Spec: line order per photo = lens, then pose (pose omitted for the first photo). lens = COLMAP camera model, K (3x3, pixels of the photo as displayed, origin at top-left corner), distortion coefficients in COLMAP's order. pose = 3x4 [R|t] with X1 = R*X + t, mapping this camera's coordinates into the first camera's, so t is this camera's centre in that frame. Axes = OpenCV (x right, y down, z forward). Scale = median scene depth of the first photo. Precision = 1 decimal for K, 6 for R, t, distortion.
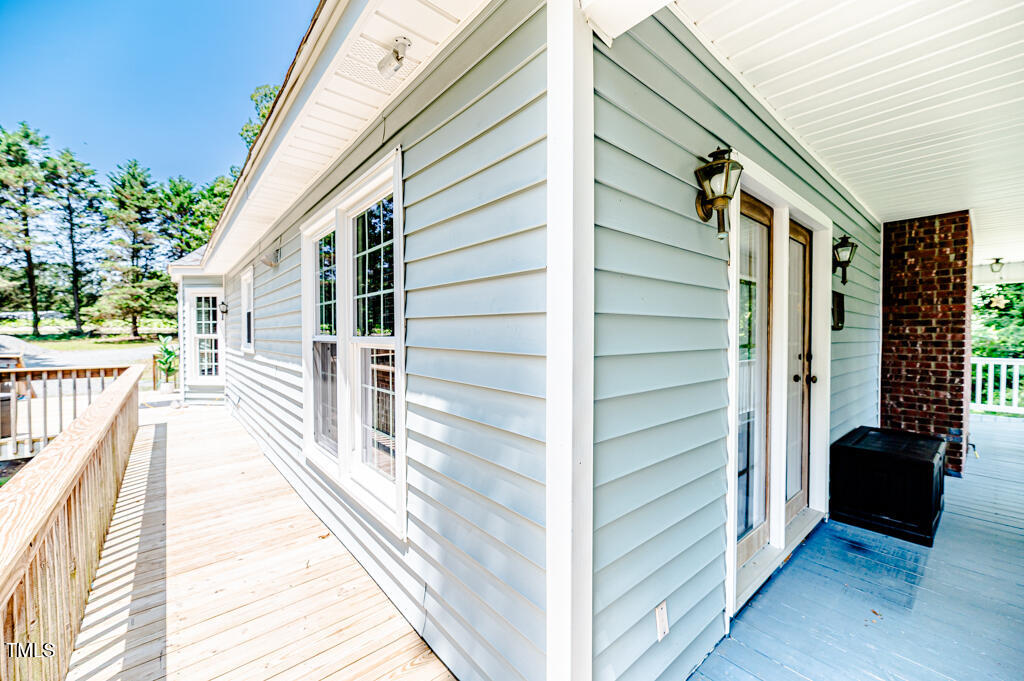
lens RADIAL K [[407.2, 0, 514.8], [0, 407.2, 341.3], [0, 0, 1]] dist [0.012799, -0.003588]
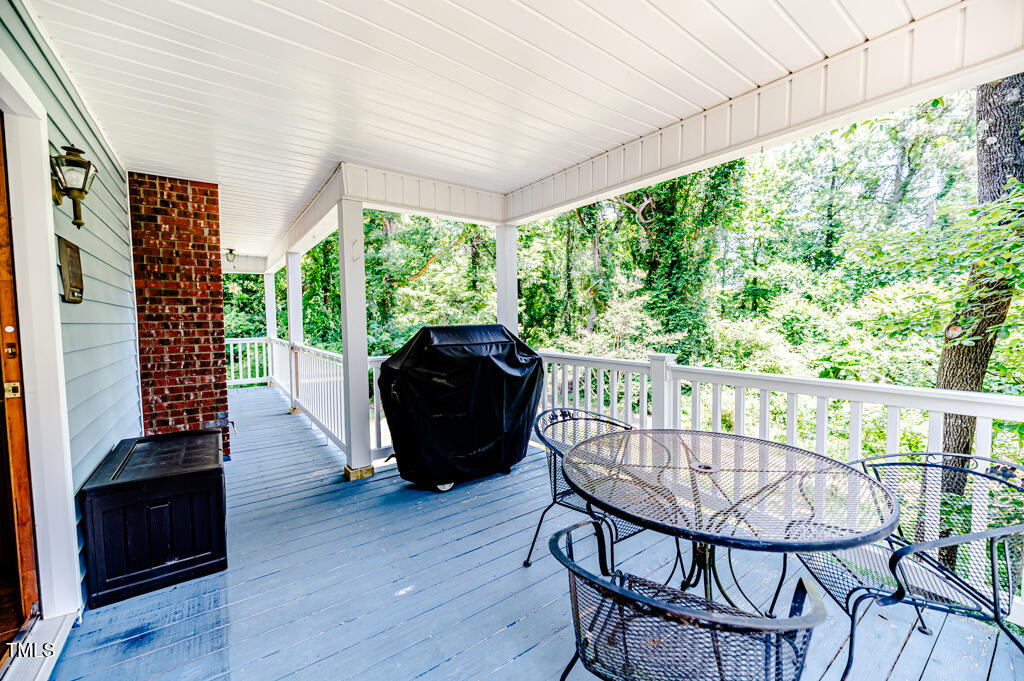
lens RADIAL K [[407.2, 0, 515.1], [0, 407.2, 338.7], [0, 0, 1]] dist [0.012799, -0.003588]
pose [[0.080355, -0.054967, 0.995250, 0.173727], [0.029404, 0.998175, 0.052755, 0.009649], [-0.996333, 0.025025, 0.081824, 0.224444]]
